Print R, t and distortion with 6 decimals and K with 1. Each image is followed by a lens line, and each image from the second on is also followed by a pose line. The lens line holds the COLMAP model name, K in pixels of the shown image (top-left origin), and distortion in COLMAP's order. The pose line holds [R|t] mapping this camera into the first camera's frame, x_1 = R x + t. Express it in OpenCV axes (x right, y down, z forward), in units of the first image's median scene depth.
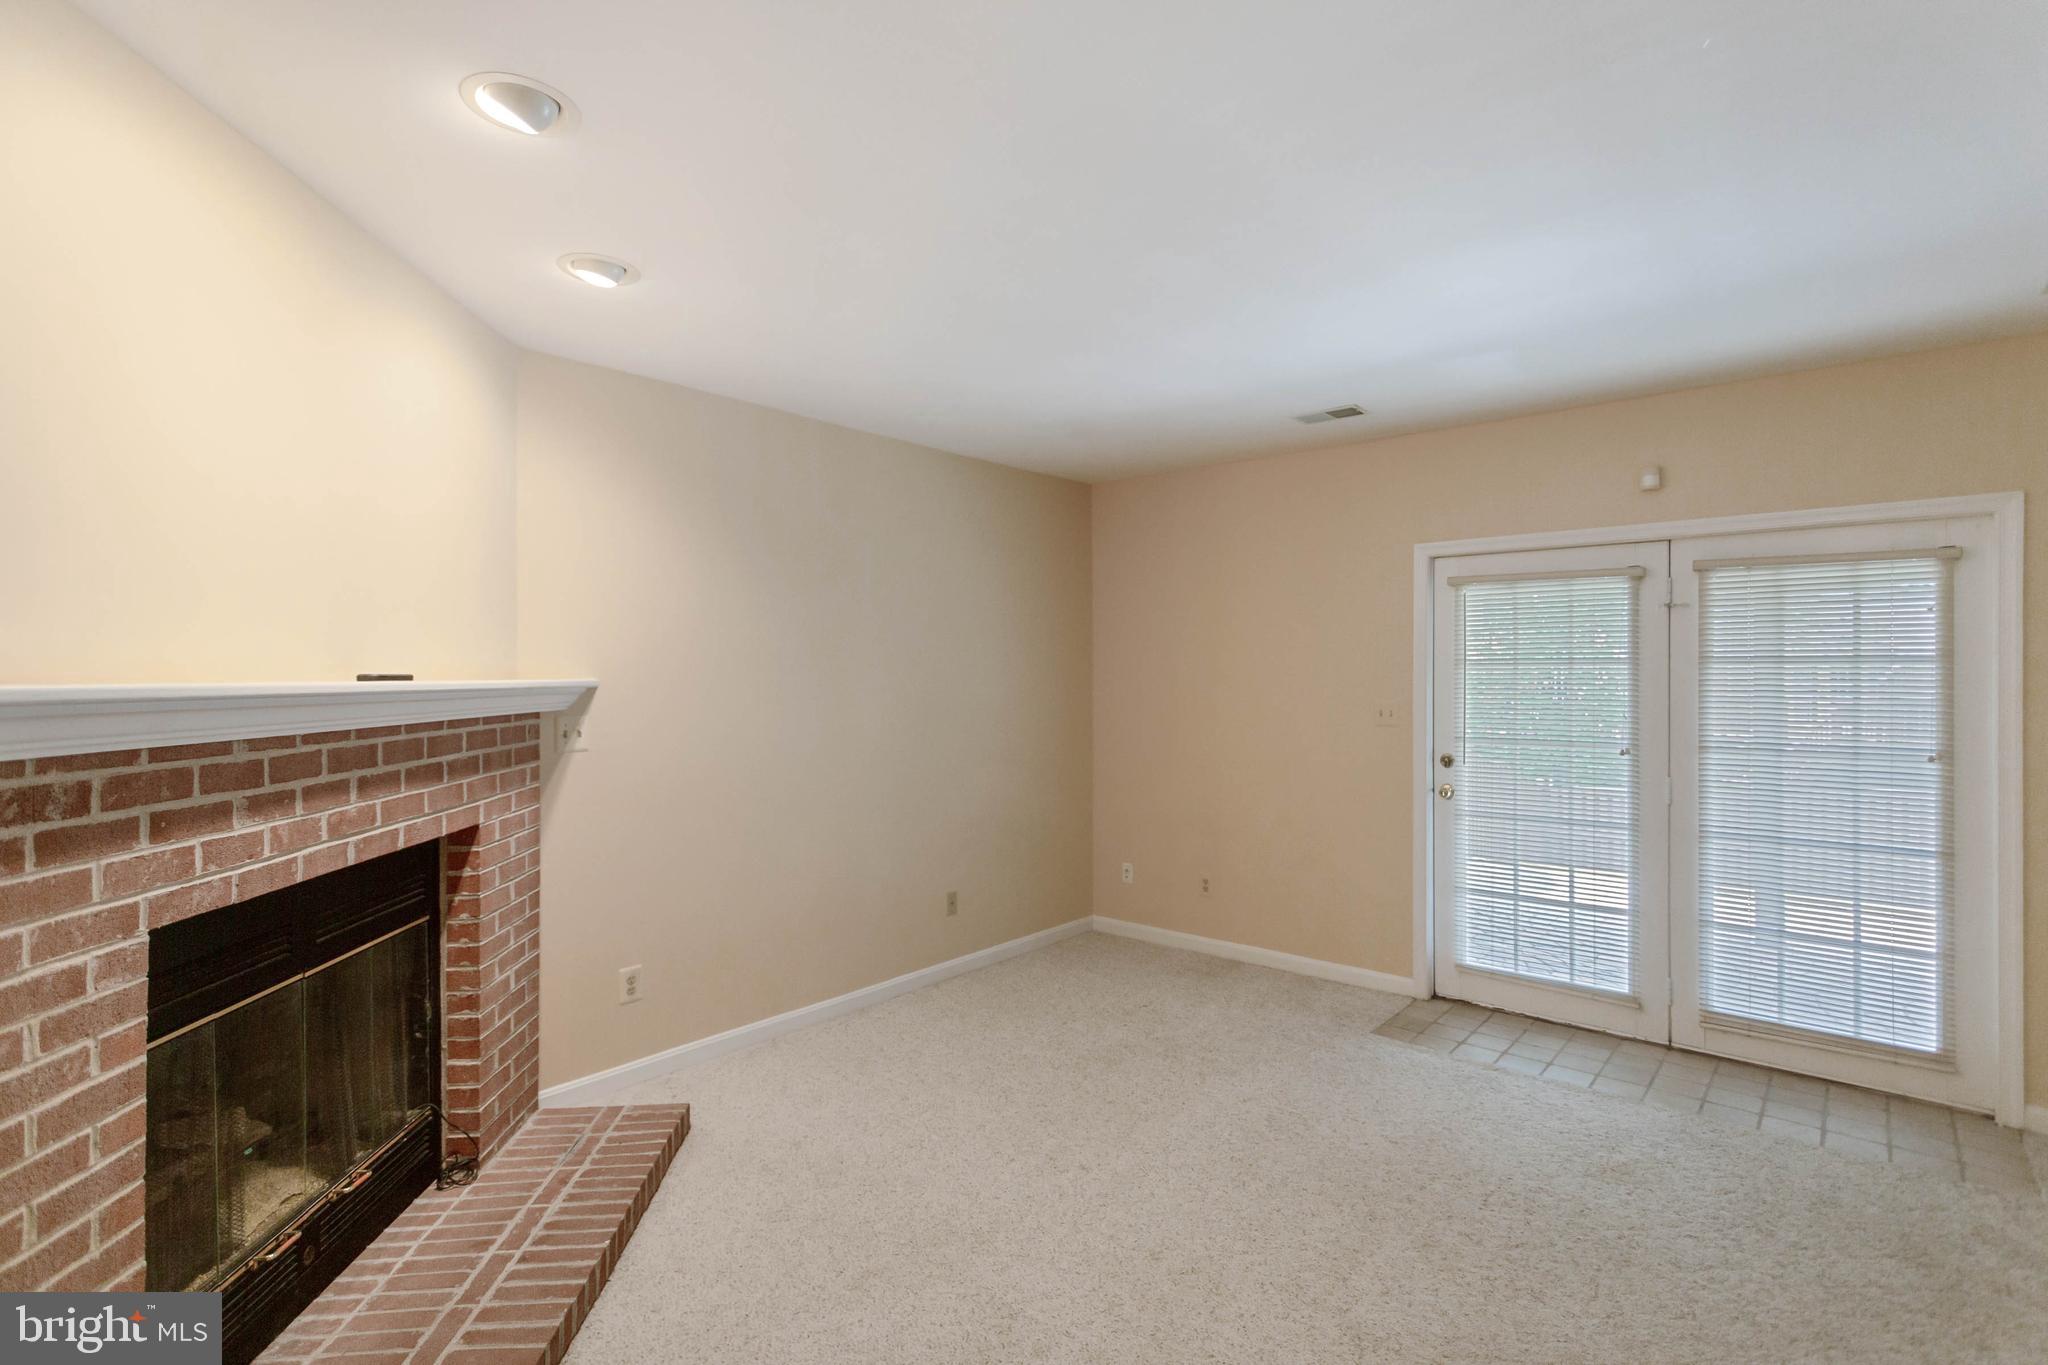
lens RADIAL K [[990.3, 0, 1009.6], [0, 990.3, 679.8], [0, 0, 1]] dist [0.001302, 0.001441]
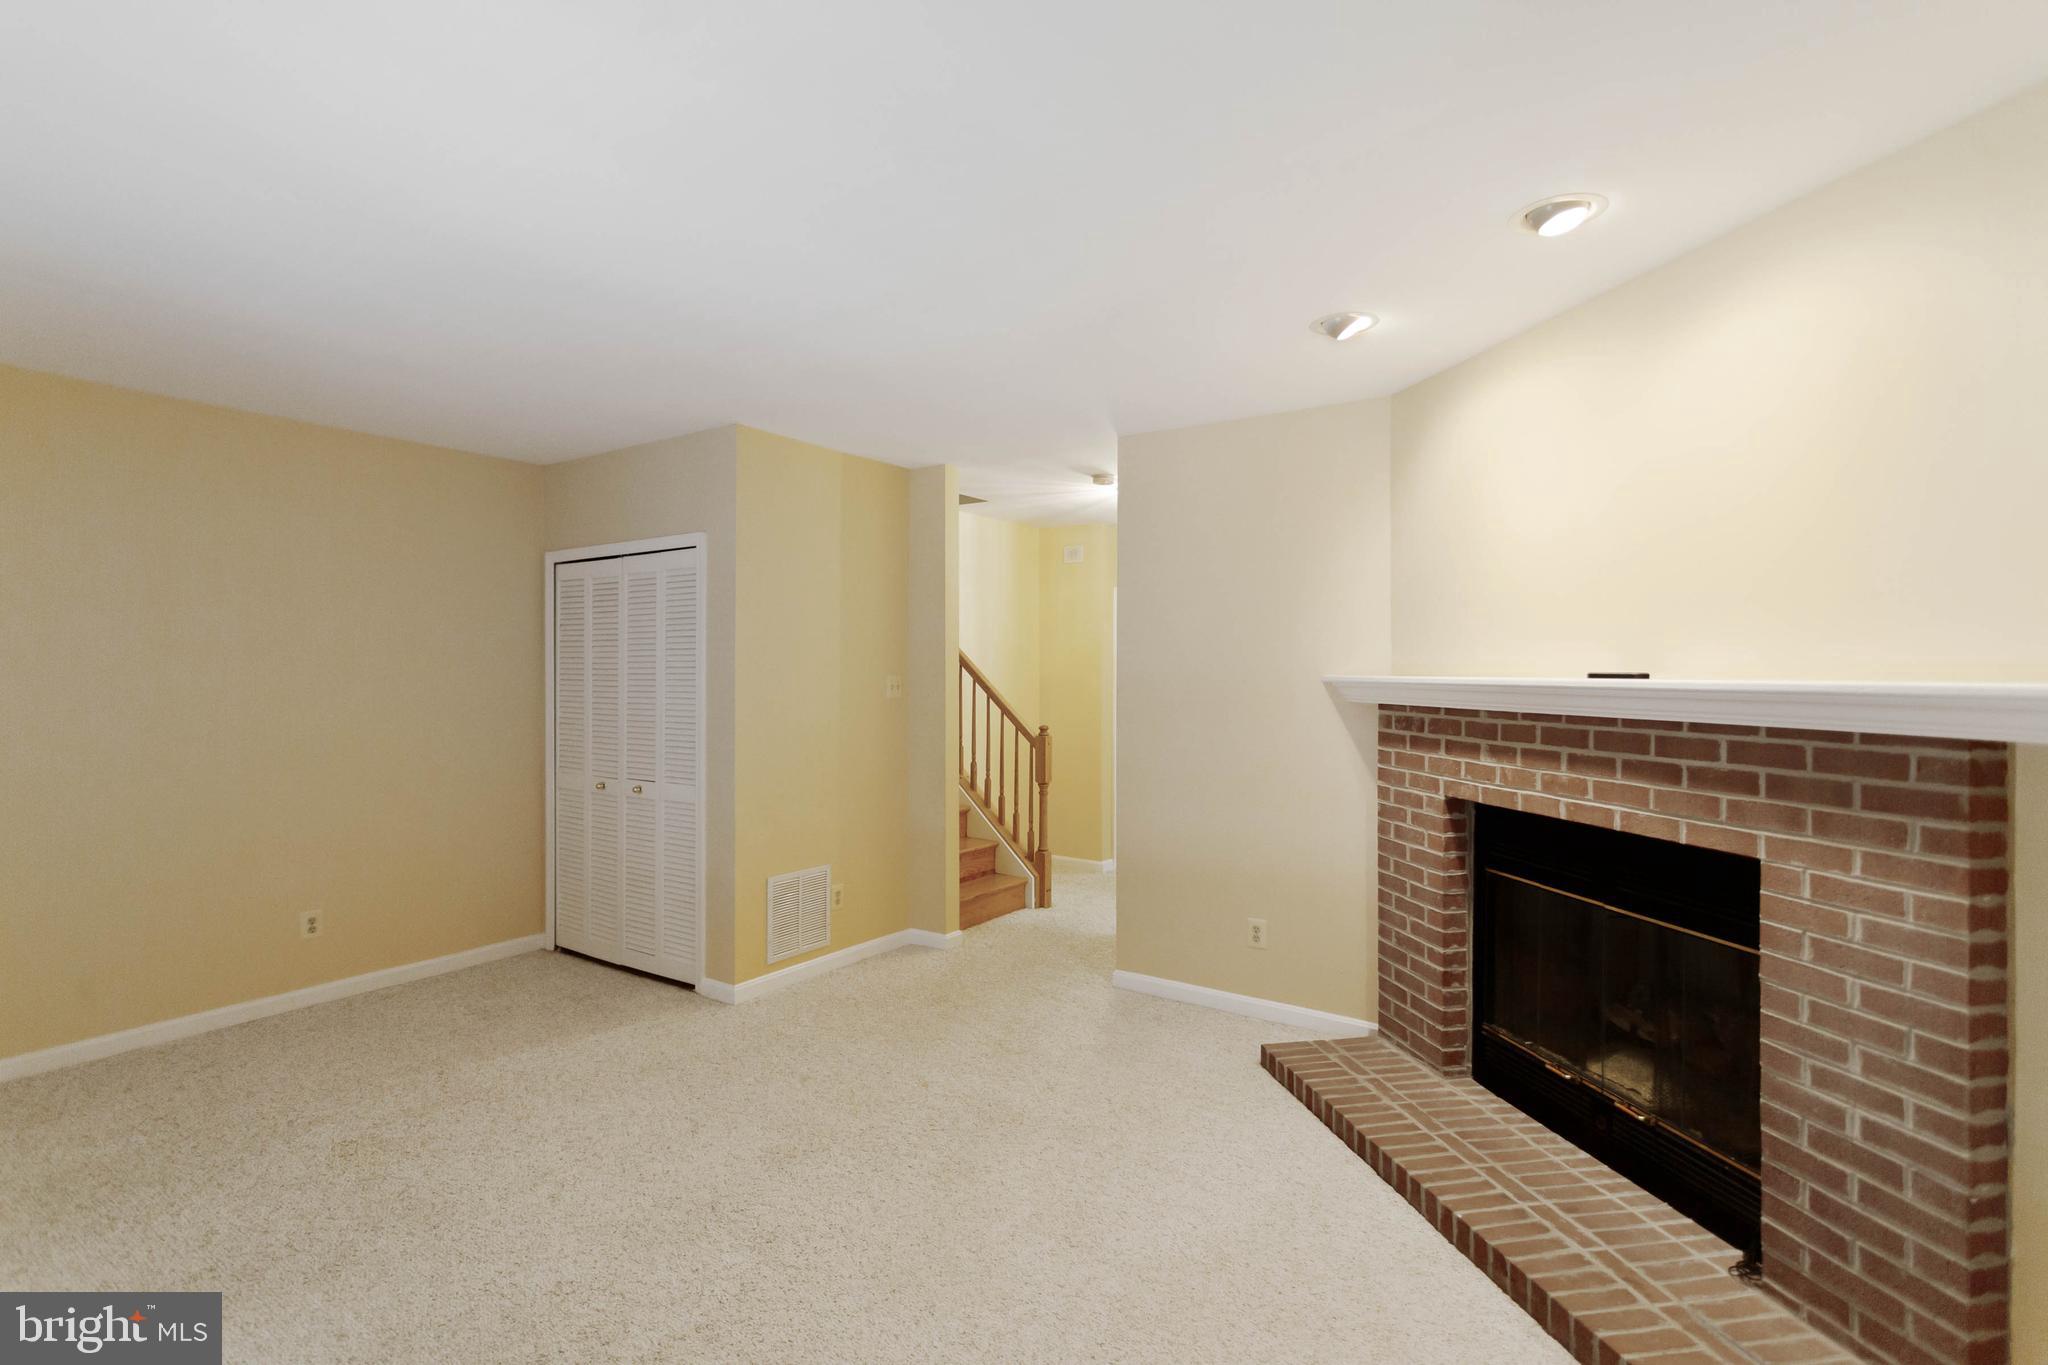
lens RADIAL K [[990.3, 0, 1009.6], [0, 990.3, 679.8], [0, 0, 1]] dist [0.001302, 0.001441]
pose [[-0.993759, -0.000306, -0.111546, 0.209614], [-0.001893, 0.999899, 0.014121, -0.013361], [0.111530, 0.014244, -0.993659, 2.273535]]
